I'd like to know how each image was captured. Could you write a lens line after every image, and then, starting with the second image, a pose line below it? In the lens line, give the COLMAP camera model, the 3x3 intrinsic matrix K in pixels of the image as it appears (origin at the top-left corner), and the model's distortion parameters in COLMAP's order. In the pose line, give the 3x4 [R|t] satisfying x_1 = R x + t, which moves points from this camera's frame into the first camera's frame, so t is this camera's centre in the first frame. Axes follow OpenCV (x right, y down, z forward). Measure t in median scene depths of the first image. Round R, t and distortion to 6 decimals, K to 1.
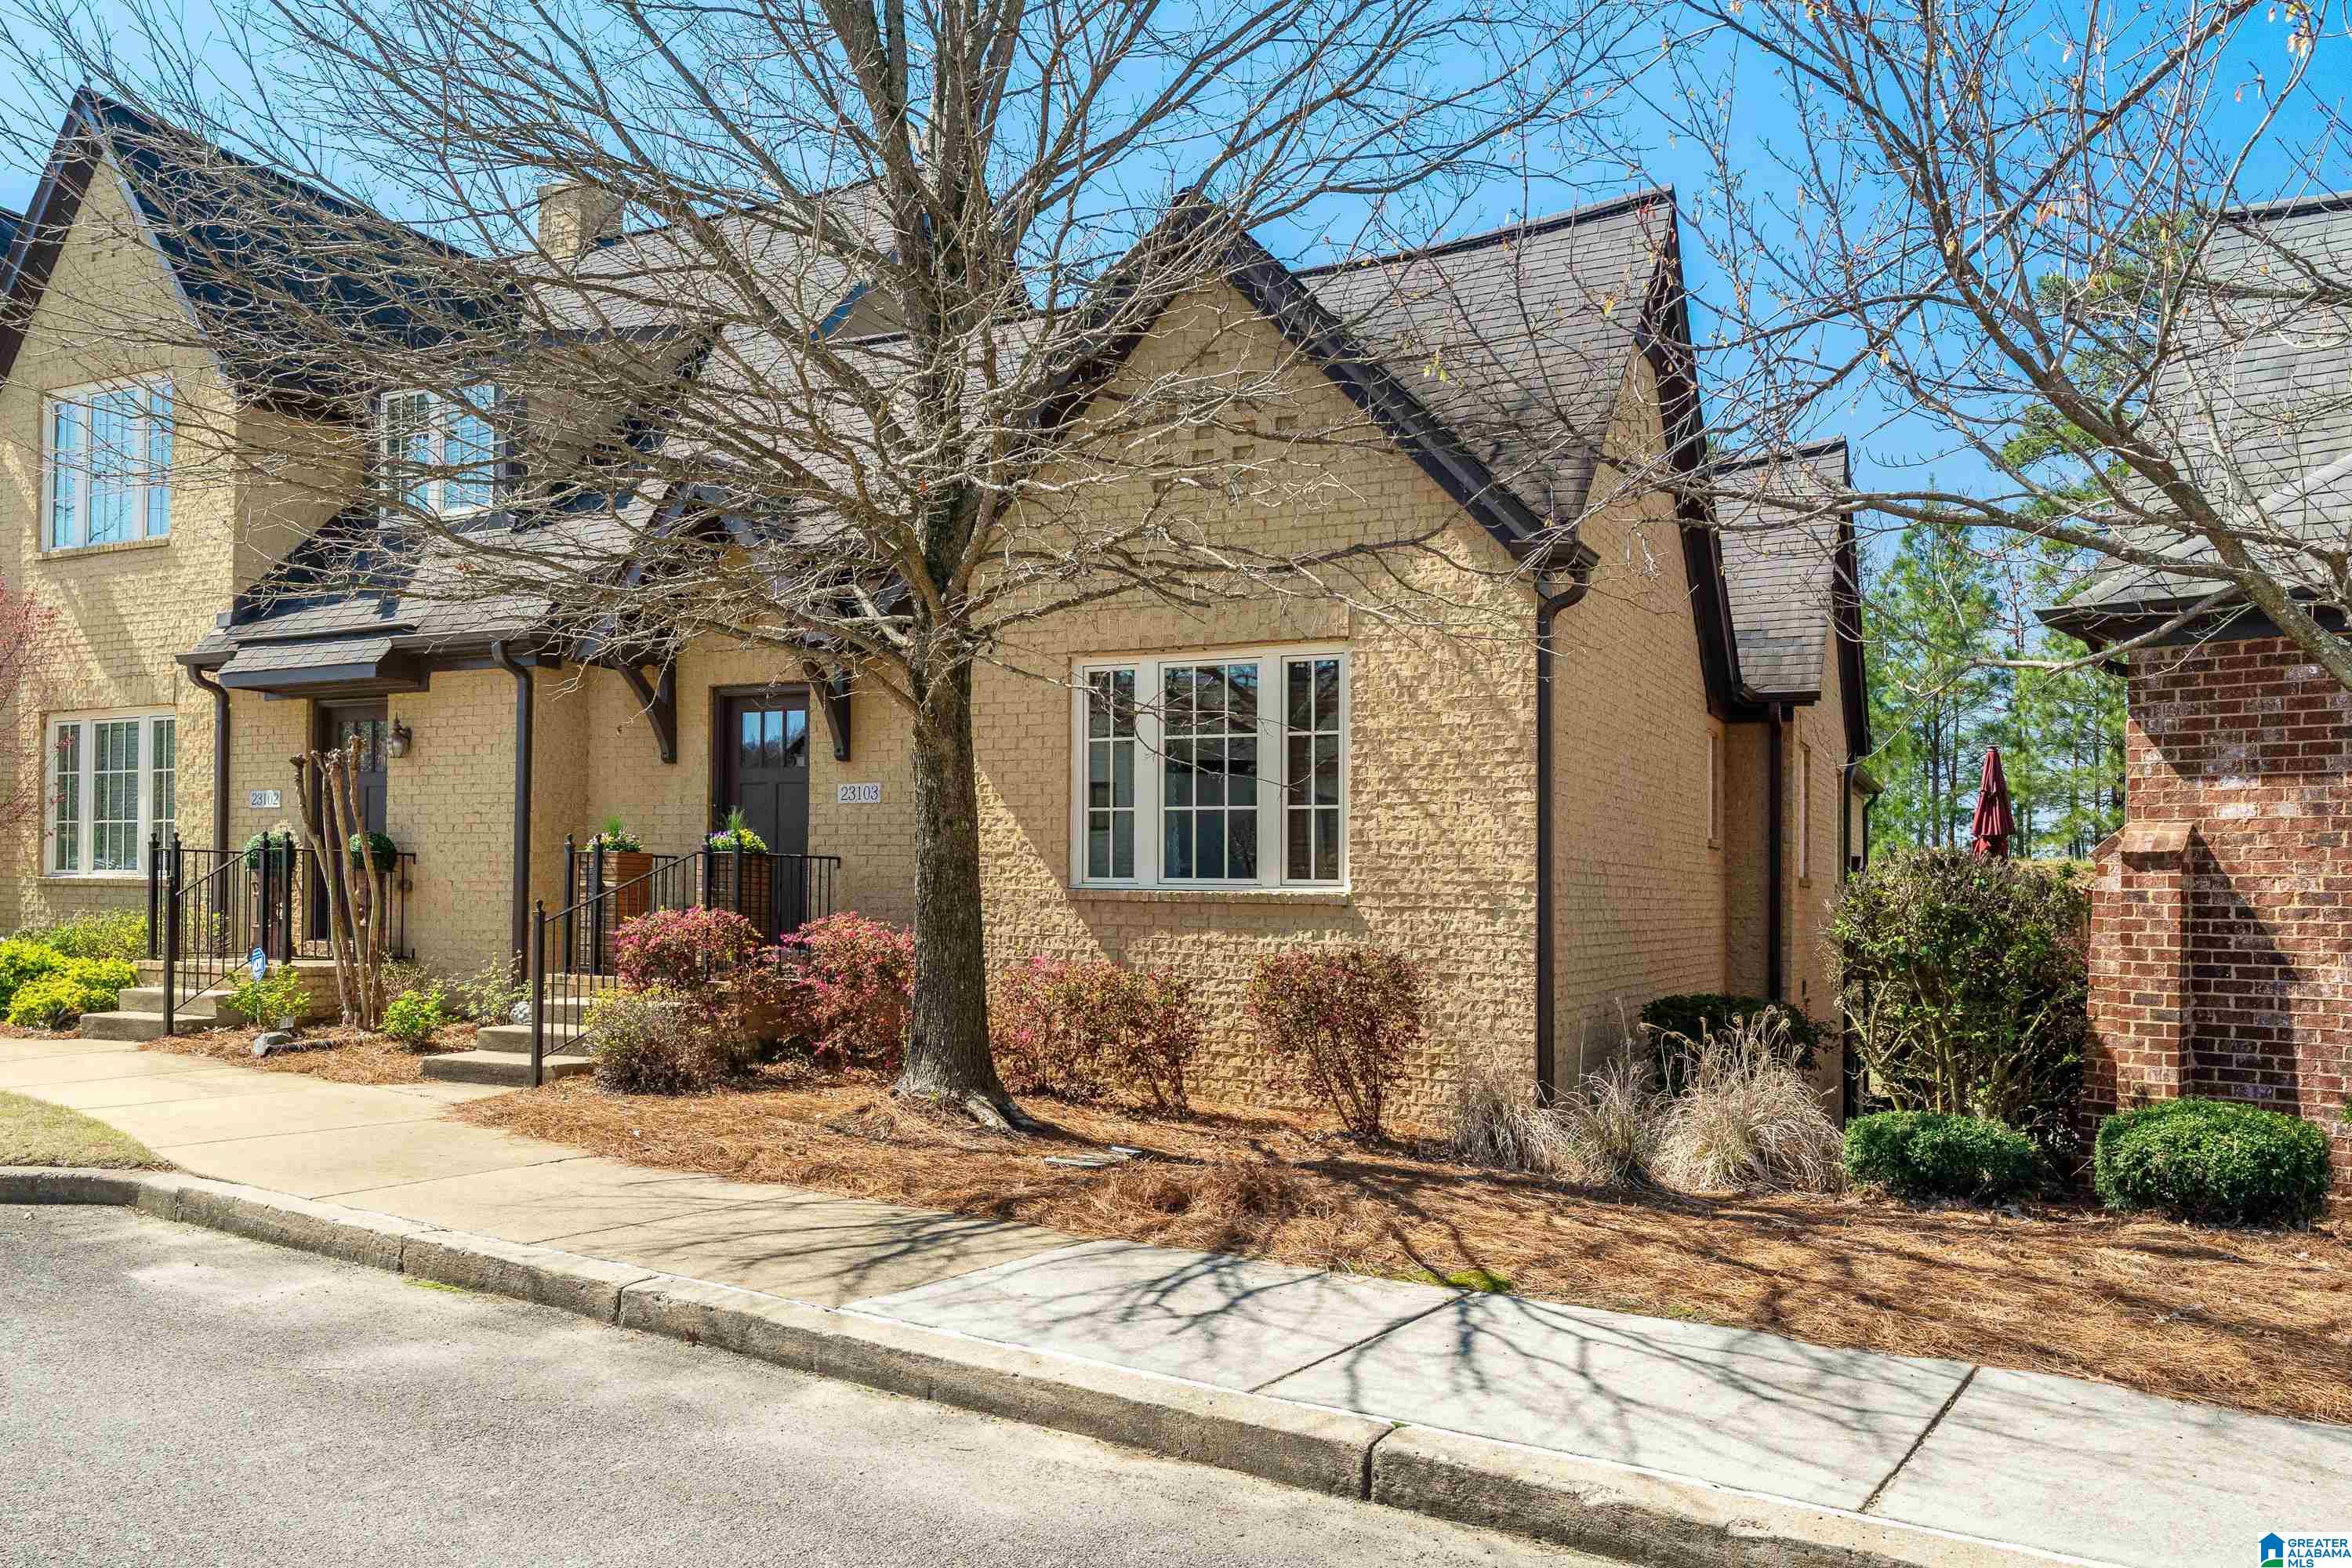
lens RADIAL K [[1763.6, 0, 1177.3], [0, 1763.6, 787.3], [0, 0, 1]] dist [0.002274, 0.000523]
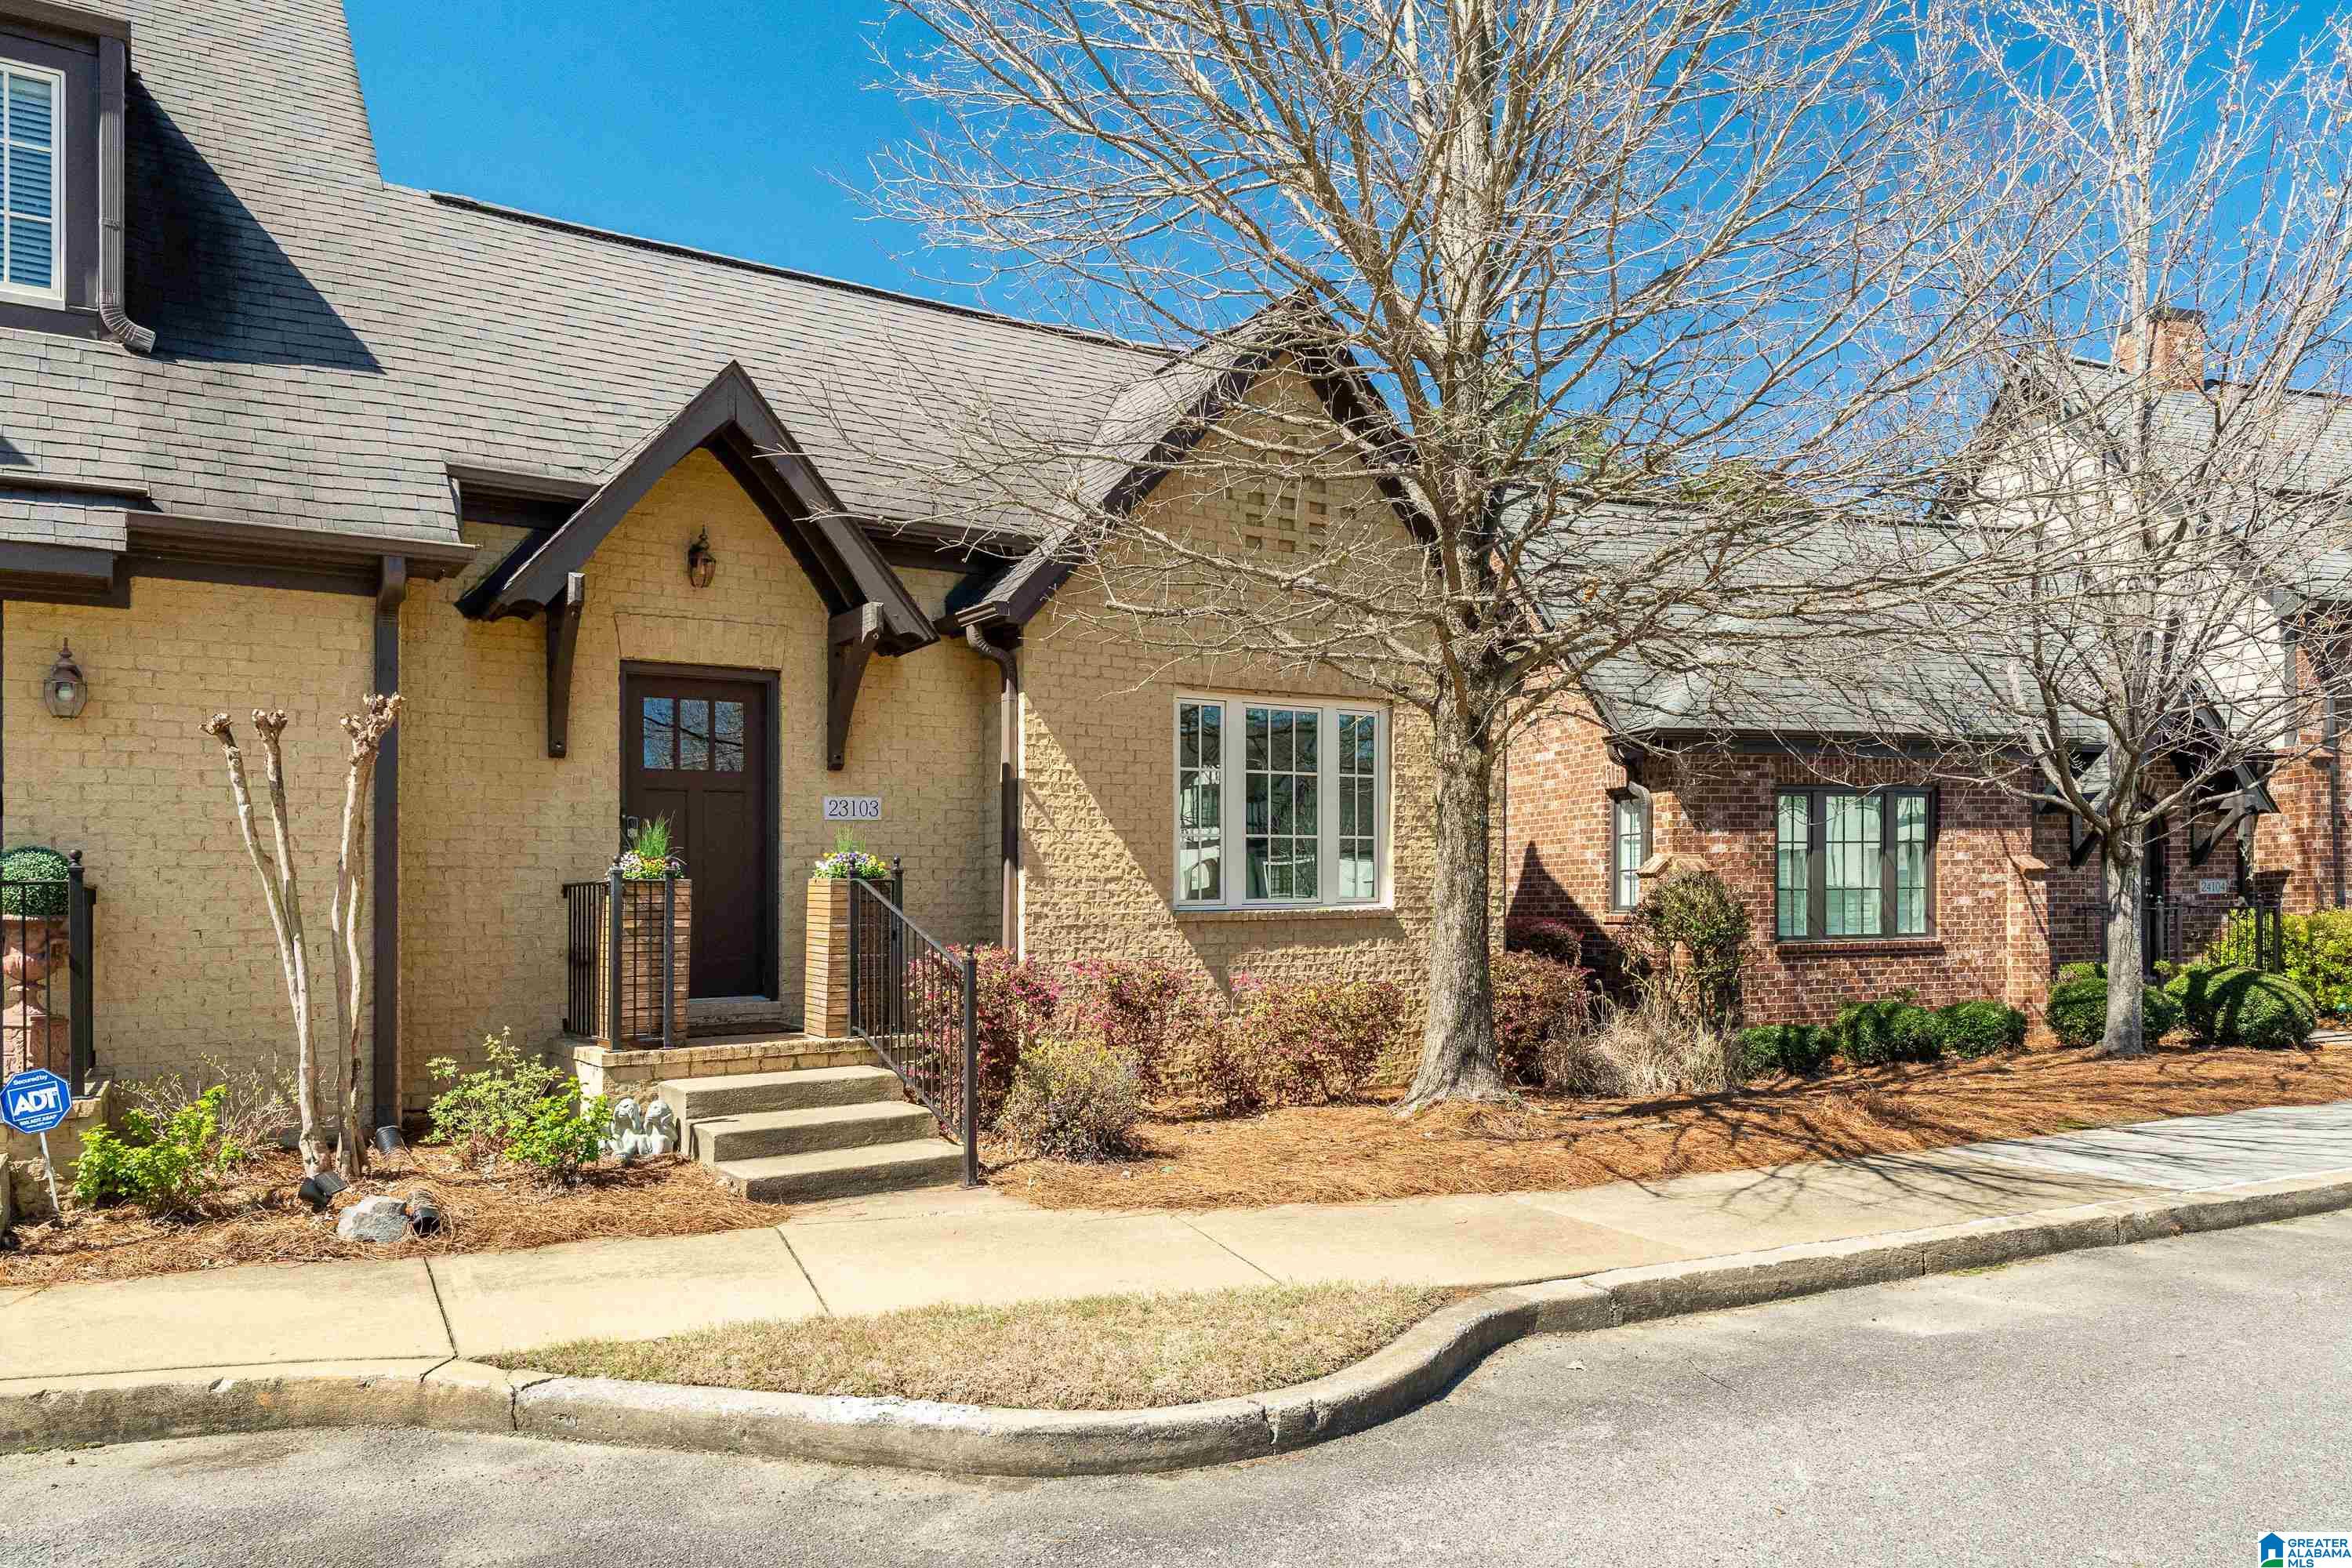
lens RADIAL K [[1640.1, 0, 1169.7], [0, 1640.1, 808.6], [0, 0, 1]] dist [-0.001099, 0.001459]
pose [[0.483352, 0.025584, 0.875052, -1.007053], [-0.034318, 0.999358, -0.010262, 0.007758], [-0.874753, -0.025070, 0.483920, 0.594511]]
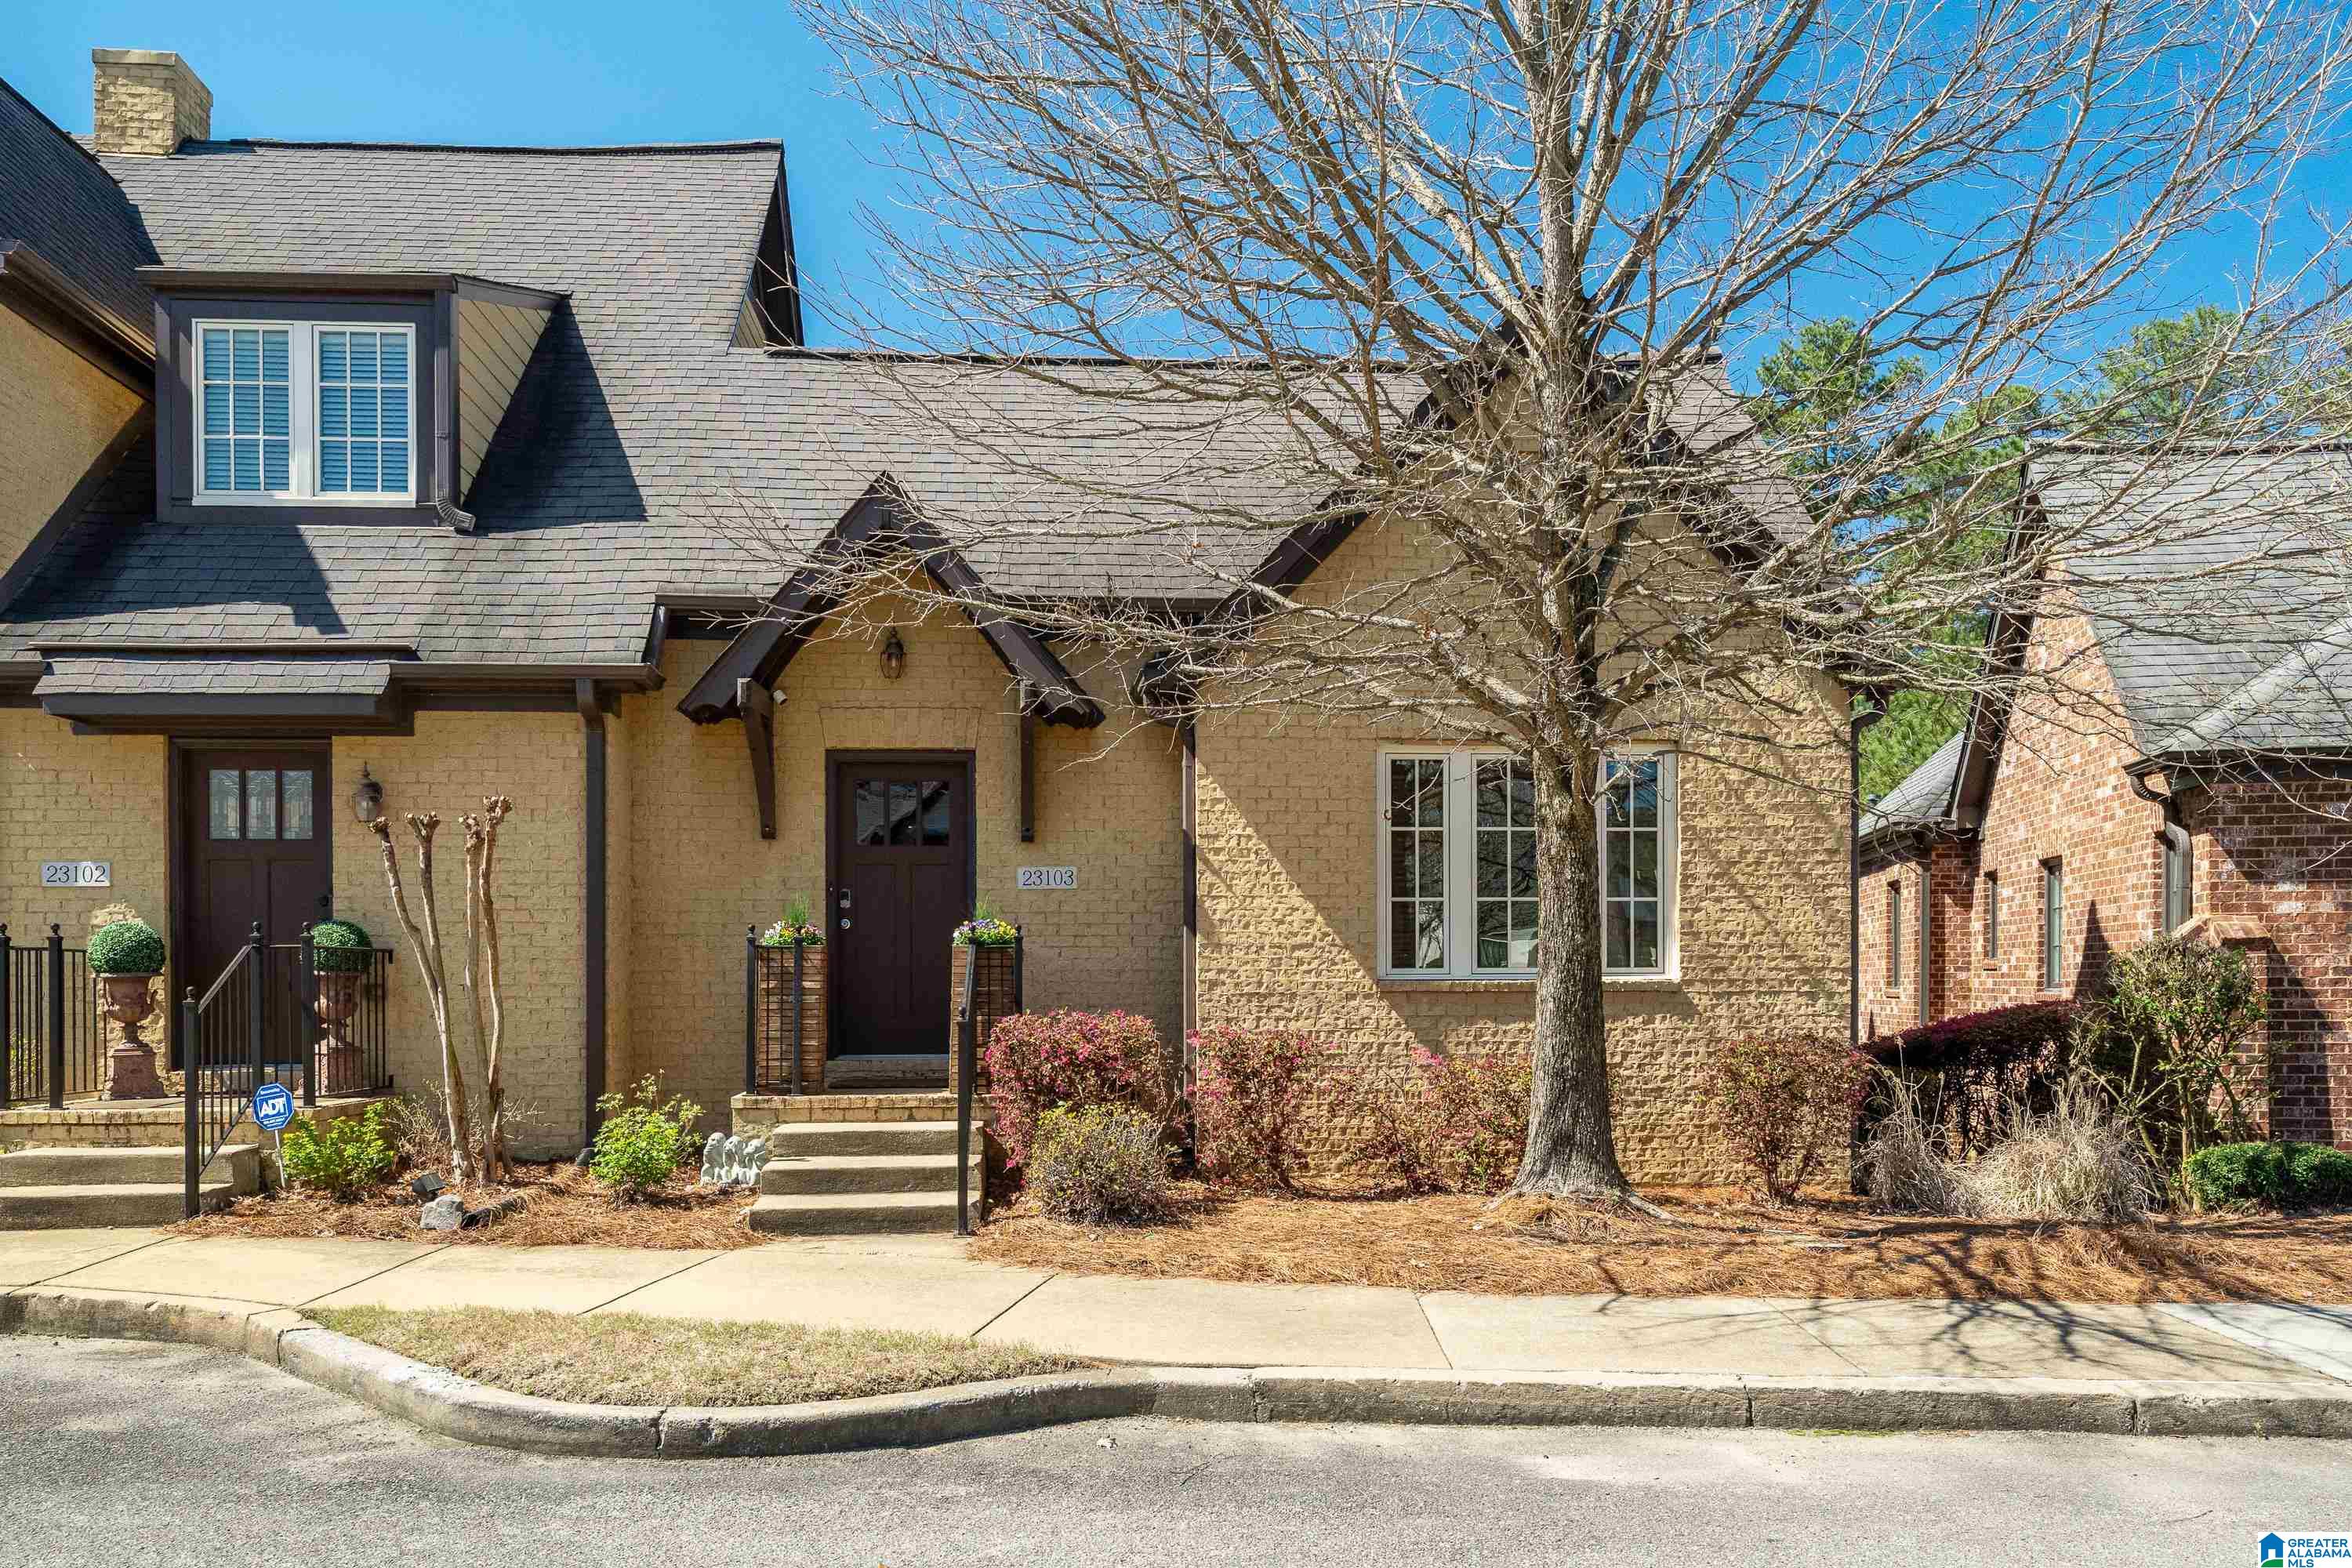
lens RADIAL K [[1763.6, 0, 1143.8], [0, 1763.6, 892.0], [0, 0, 1]] dist [0.002274, 0.000523]
pose [[0.856261, 0.006015, 0.516508, -0.751920], [-0.014819, 0.999807, 0.012924, -0.002541], [-0.516330, -0.018720, 0.856185, 0.255089]]
